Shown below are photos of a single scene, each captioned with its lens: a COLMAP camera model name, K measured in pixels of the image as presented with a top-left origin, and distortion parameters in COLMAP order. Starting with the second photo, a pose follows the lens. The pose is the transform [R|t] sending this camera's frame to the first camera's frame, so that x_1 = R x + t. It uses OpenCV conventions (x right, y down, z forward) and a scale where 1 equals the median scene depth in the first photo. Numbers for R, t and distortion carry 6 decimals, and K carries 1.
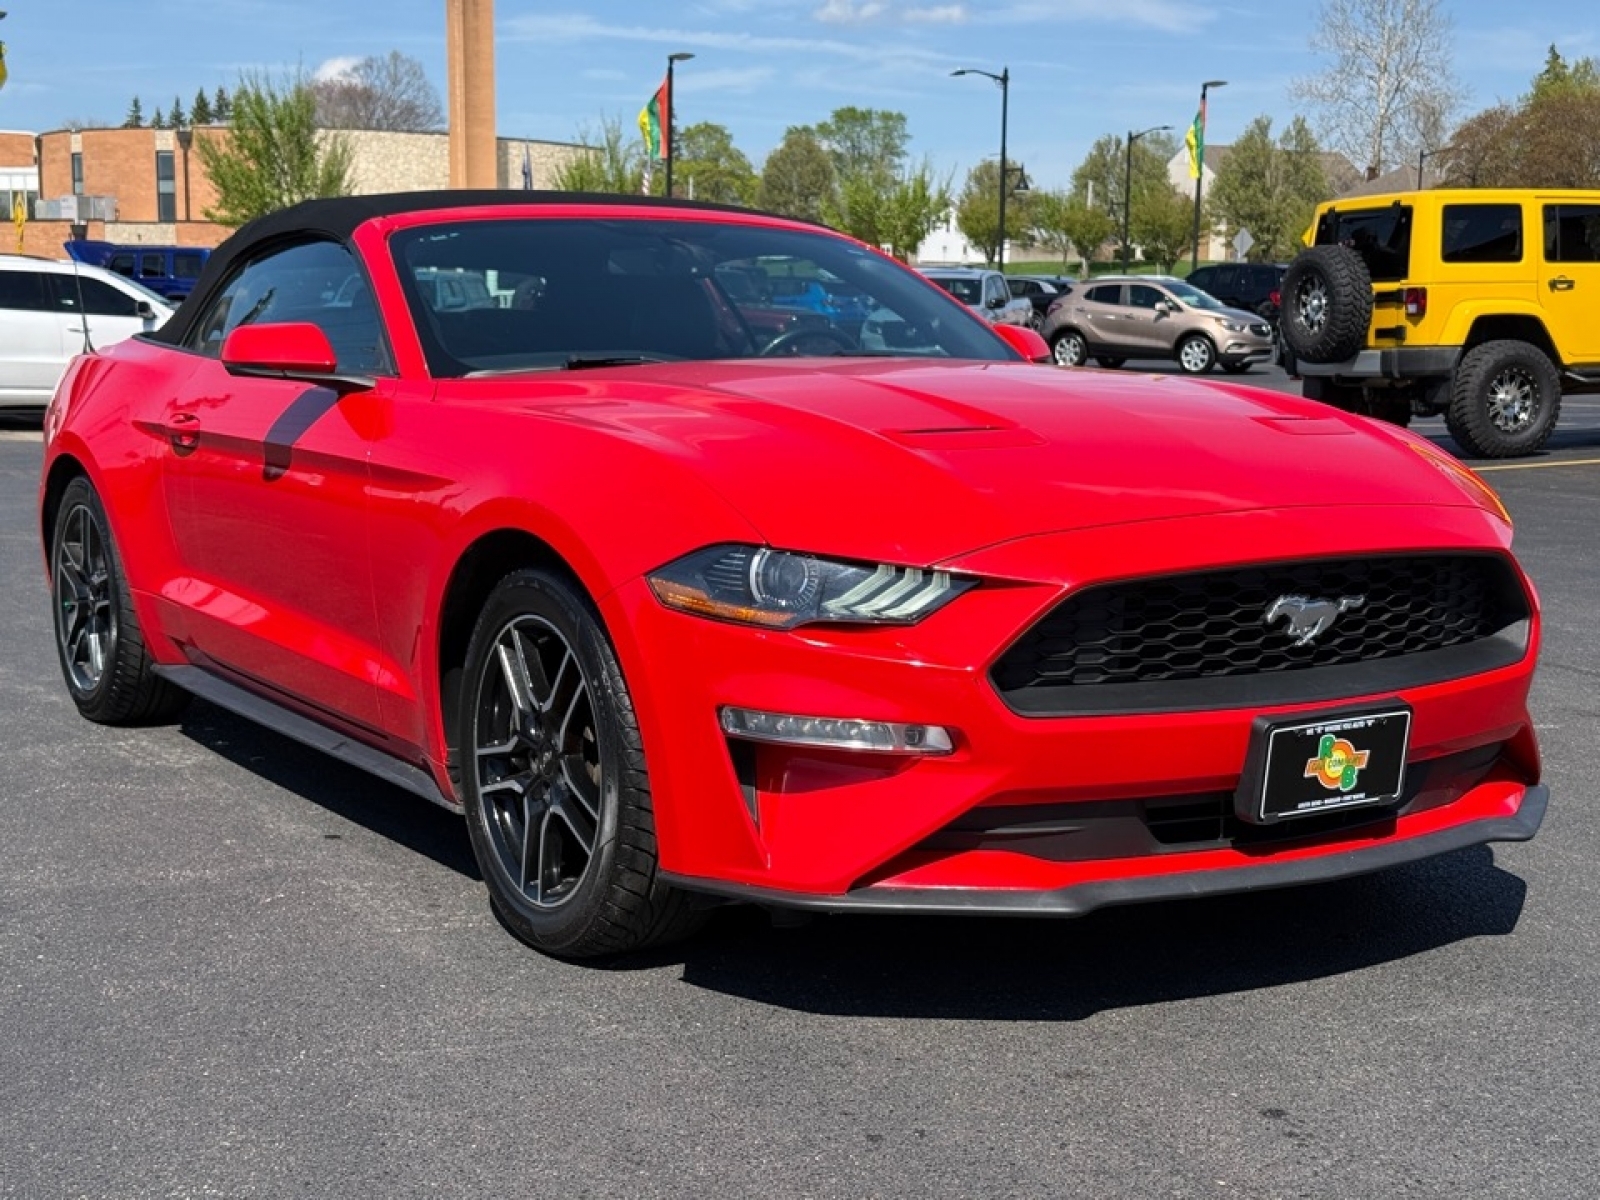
lens RADIAL K [[2266.5, 0, 798.0], [0, 2266.5, 600.3], [0, 0, 1]] dist [0.123709, 0.000000]
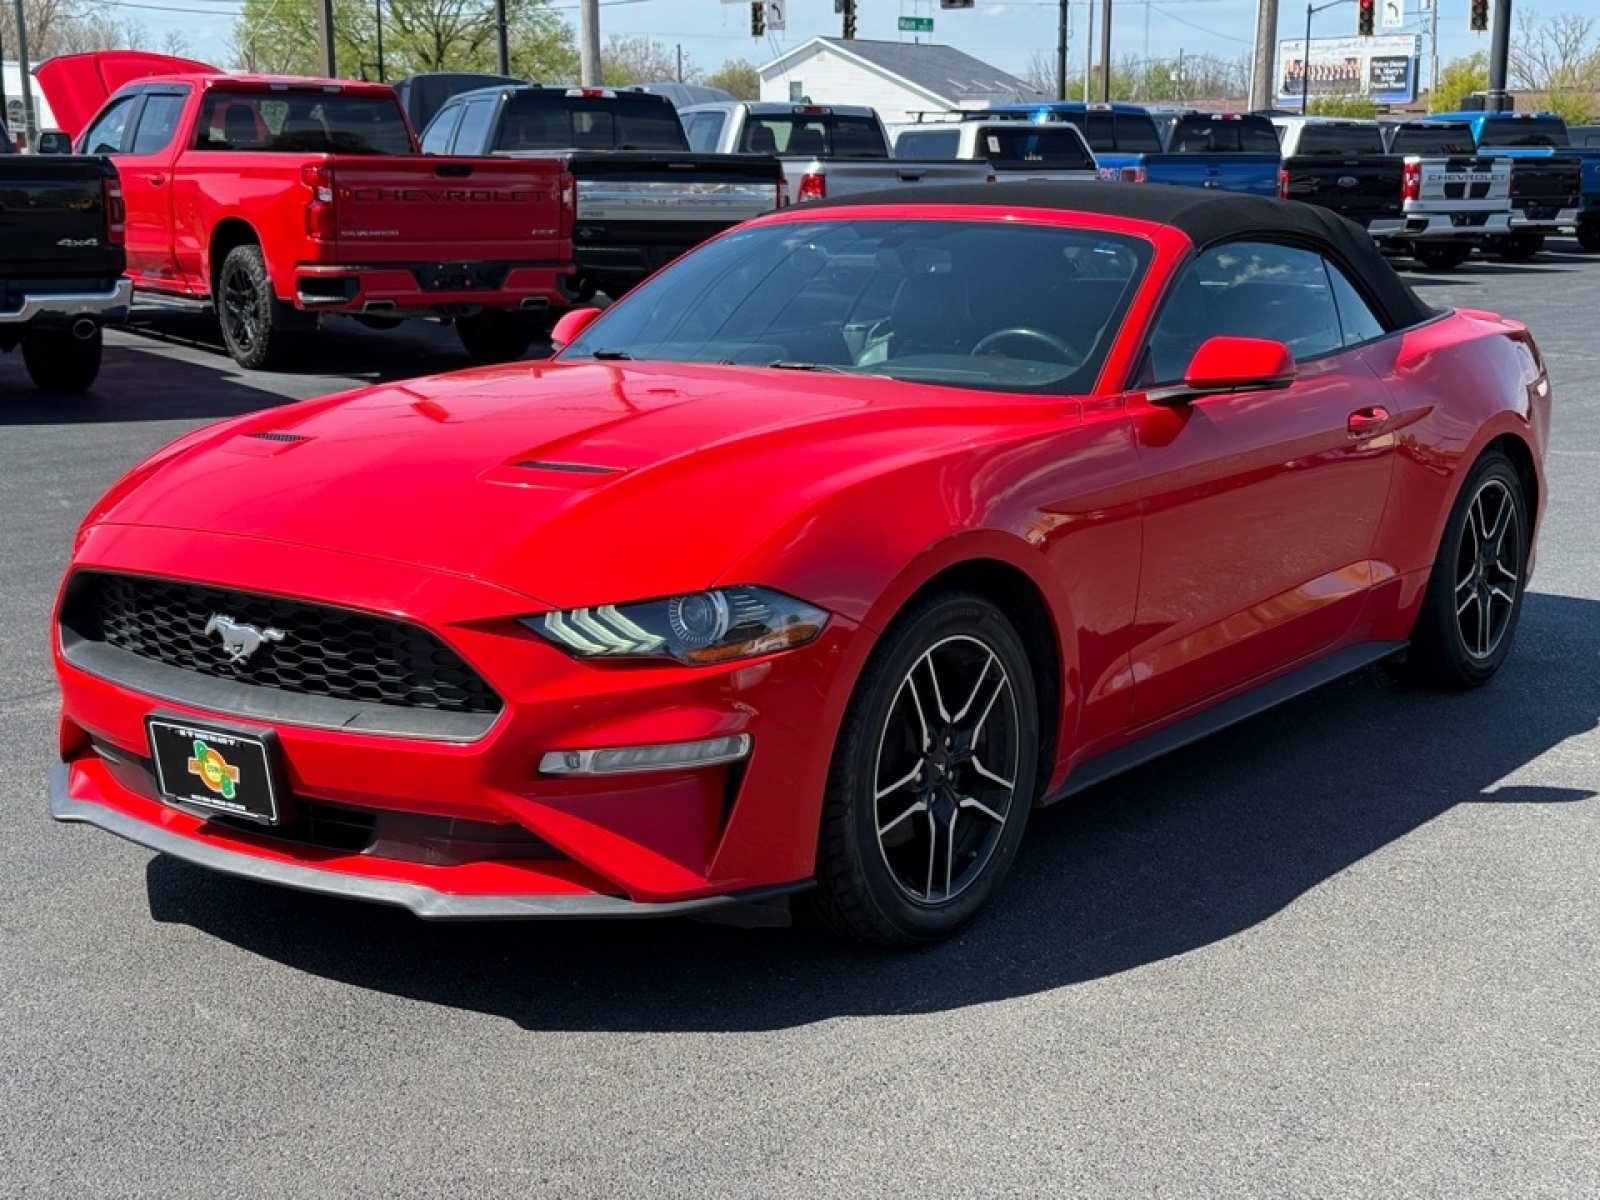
lens RADIAL K [[2266.5, 0, 807.1], [0, 2266.5, 606.0], [0, 0, 1]] dist [0.123709, 0.000000]
pose [[0.378014, 0.177942, -0.908538, 1.341916], [-0.123450, 0.982280, 0.141022, -0.199996], [0.917532, 0.058851, 0.393282, 0.818400]]
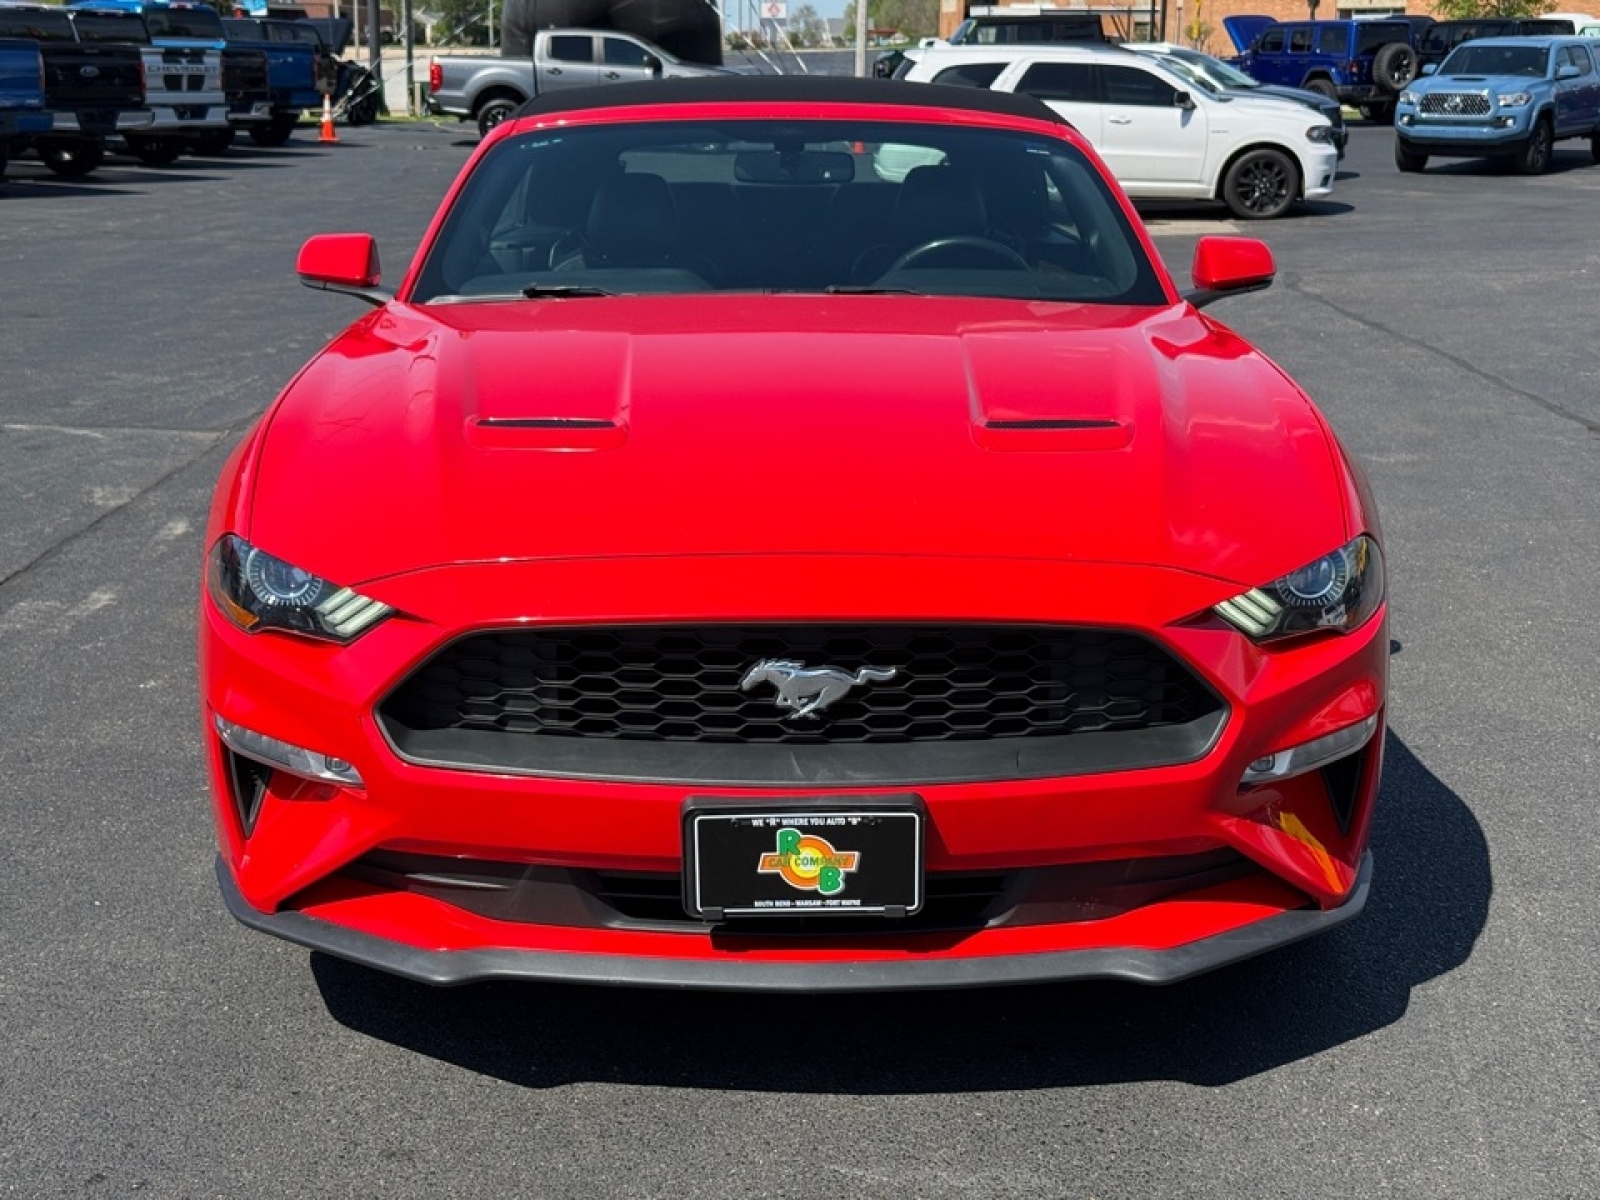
lens RADIAL K [[2266.5, 0, 796.5], [0, 2266.5, 594.8], [0, 0, 1]] dist [0.123709, 0.000000]
pose [[0.852370, 0.119387, -0.509128, 0.648301], [-0.067126, 0.990516, 0.119887, -0.127855], [0.518613, -0.068012, 0.852300, 0.282297]]
